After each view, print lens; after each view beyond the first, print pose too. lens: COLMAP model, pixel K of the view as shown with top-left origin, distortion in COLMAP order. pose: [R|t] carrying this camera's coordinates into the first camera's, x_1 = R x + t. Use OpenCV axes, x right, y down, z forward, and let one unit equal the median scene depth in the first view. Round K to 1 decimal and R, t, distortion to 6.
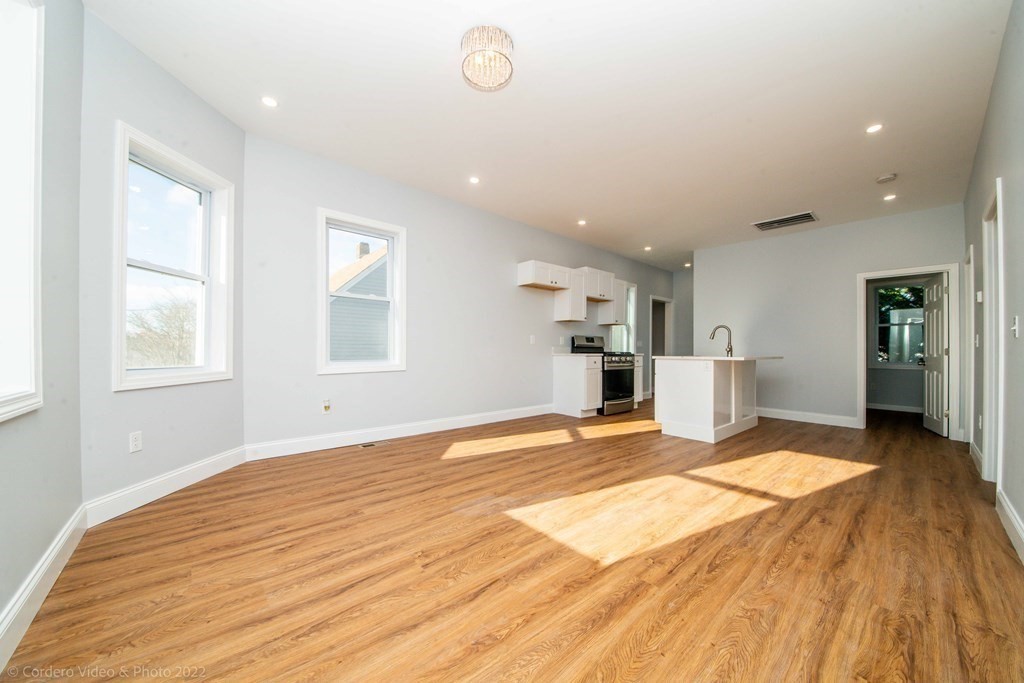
lens RADIAL K [[361.8, 0, 508.5], [0, 361.8, 347.6], [0, 0, 1]] dist [0.006007, -0.009604]
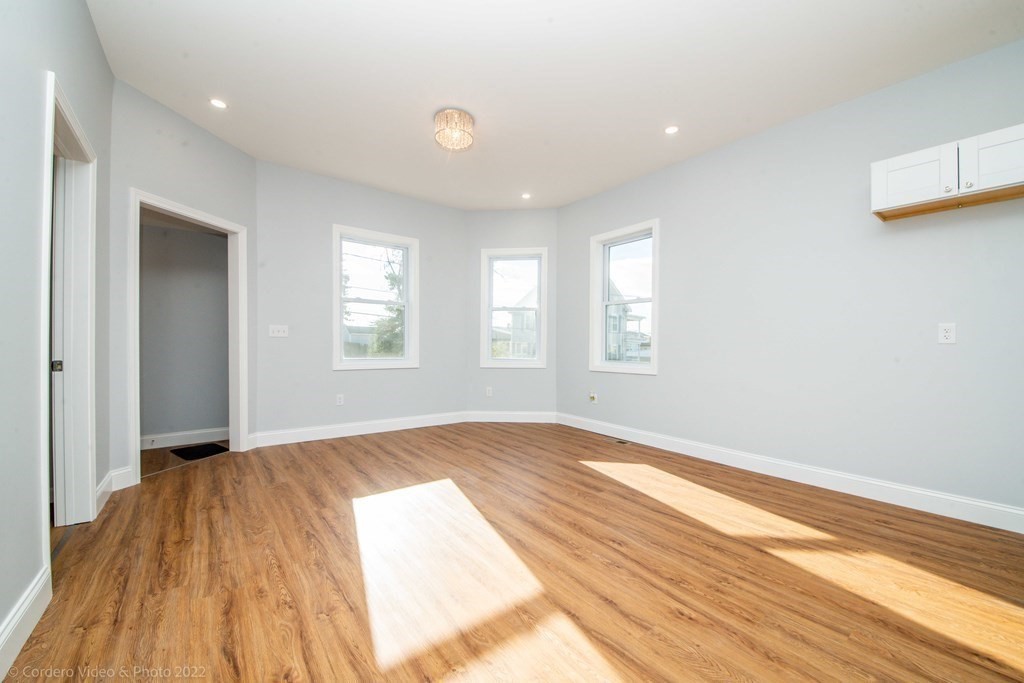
lens RADIAL K [[398.7, 0, 511.8], [0, 398.7, 346.5], [0, 0, 1]] dist [0.018091, -0.016967]
pose [[-0.063204, 0.001931, -0.997999, 0.922279], [-0.003128, 0.999993, 0.002133, -0.011384], [0.997996, 0.003256, -0.063197, 0.874215]]
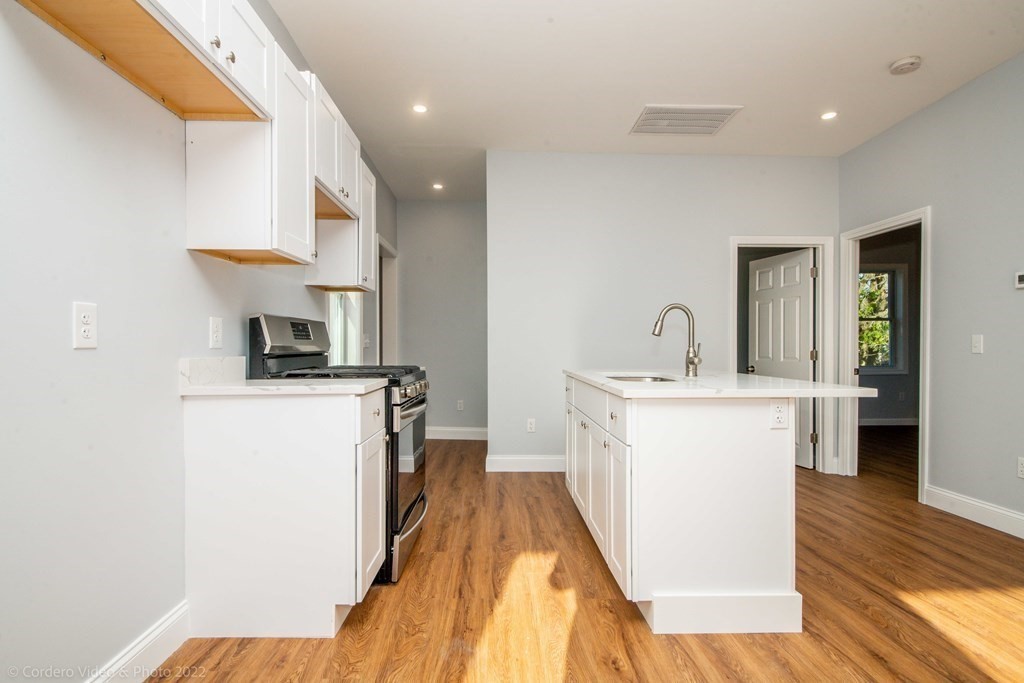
lens RADIAL K [[504.4, 0, 506.5], [0, 504.4, 347.8], [0, 0, 1]] dist [0.035370, -0.030305]
pose [[0.636937, -0.011631, 0.770828, 0.002624], [-0.001171, 0.999870, 0.016055, -0.026203], [-0.770915, -0.011129, 0.636841, 1.097355]]
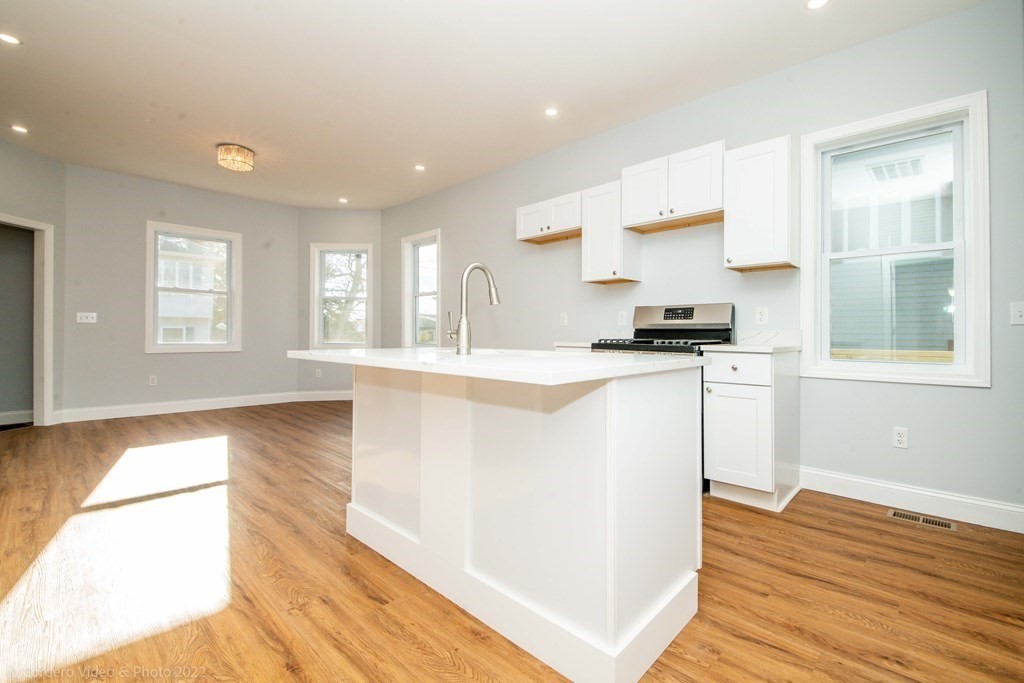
lens RADIAL K [[447.6, 0, 539.8], [0, 447.6, 330.6], [0, 0, 1]] dist [0.017300, -0.019187]
pose [[0.120323, -0.010971, -0.992674, 1.424876], [0.002857, 0.999939, -0.010705, 0.010001], [0.992731, -0.001548, 0.120347, 1.425130]]
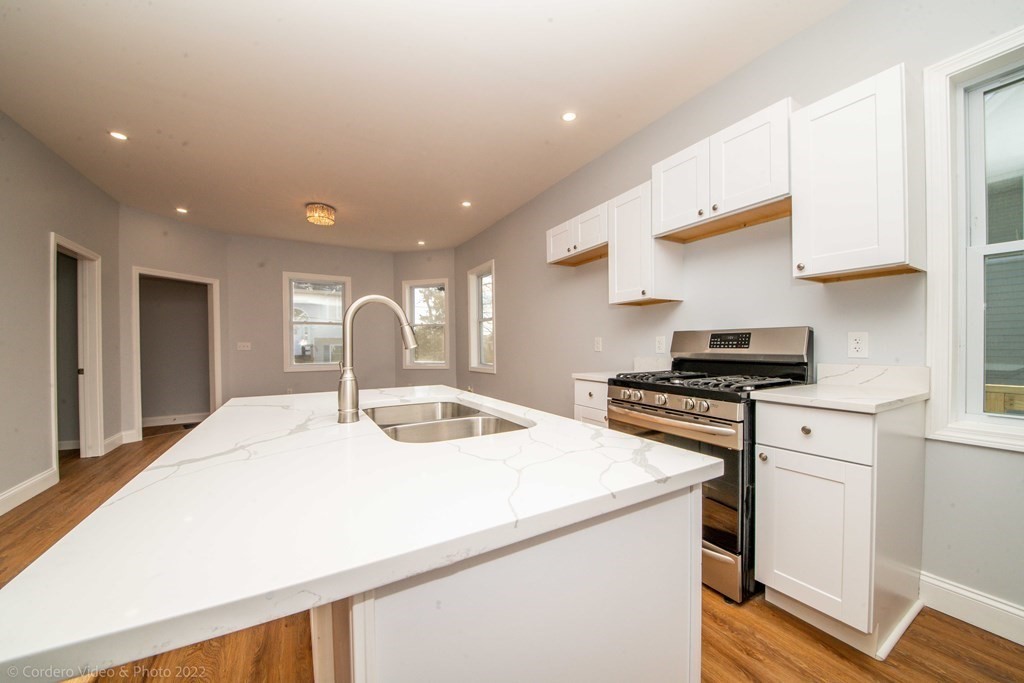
lens RADIAL K [[365.9, 0, 510.7], [0, 365.9, 350.6], [0, 0, 1]] dist [0.002933, -0.010303]
pose [[-0.192003, 0.009246, -0.981351, 1.154459], [0.012805, 0.999894, 0.006916, -0.031544], [0.981311, -0.011238, -0.192101, 1.611423]]
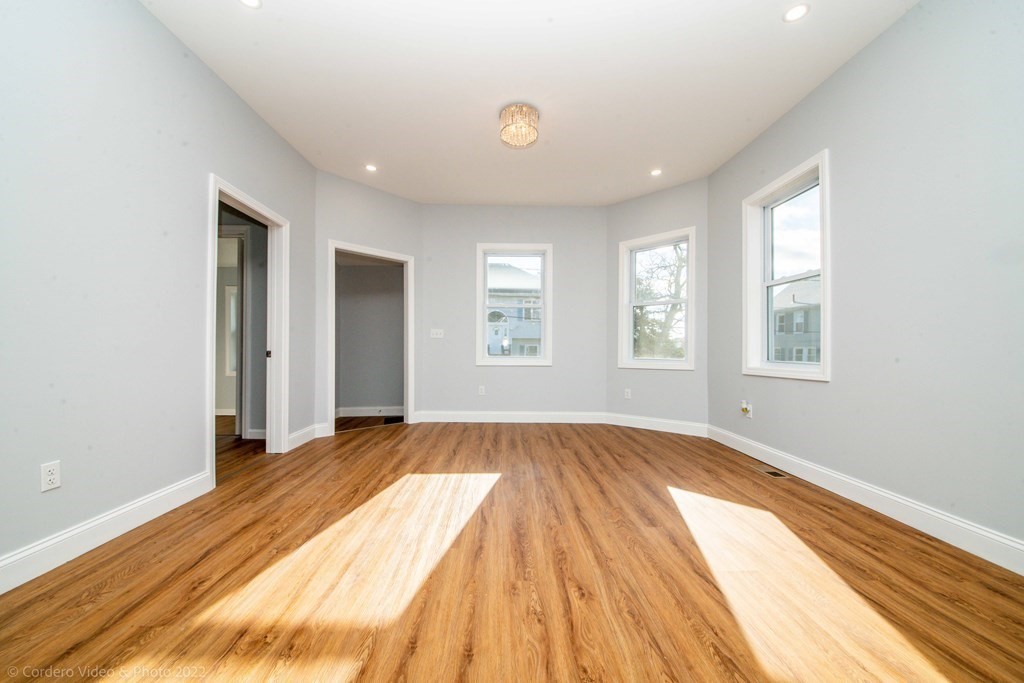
lens RADIAL K [[365.9, 0, 510.7], [0, 365.9, 350.6], [0, 0, 1]] dist [0.002933, -0.010303]
pose [[-0.637960, -0.004306, -0.770057, 0.656844], [-0.000806, 0.999988, -0.004924, 0.019301], [0.770069, -0.002521, -0.637956, 1.222779]]
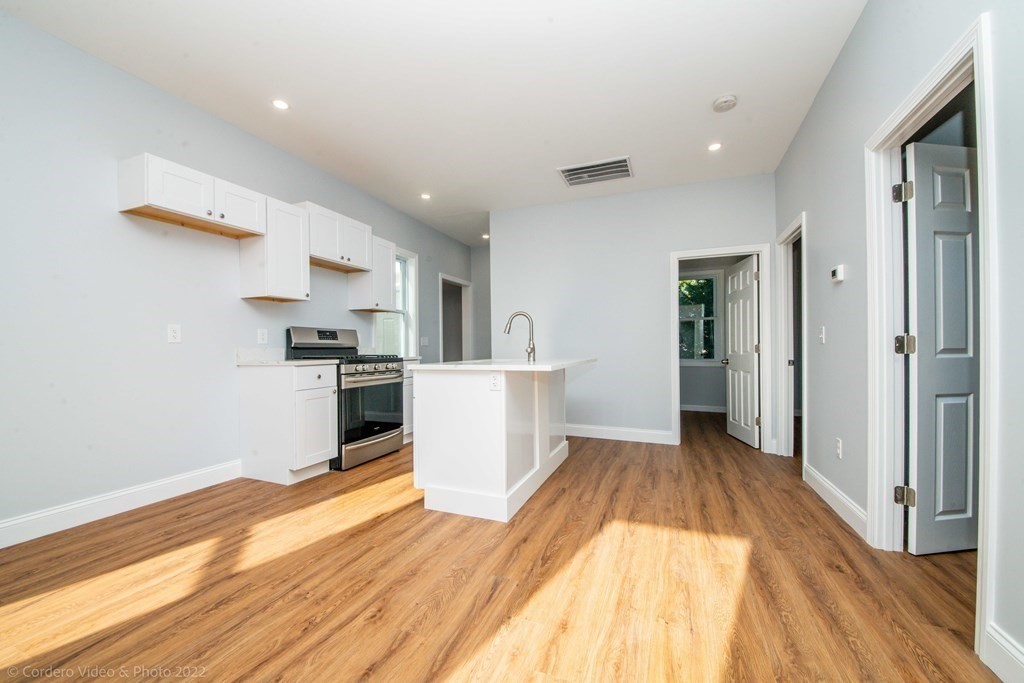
lens RADIAL K [[400.6, 0, 507.1], [0, 400.6, 346.8], [0, 0, 1]] dist [0.034451, -0.029027]
pose [[0.891983, -0.013151, 0.451878, 0.355684], [0.011821, 0.999913, 0.005766, -0.005982], [-0.451915, 0.000199, 0.892061, 0.553414]]
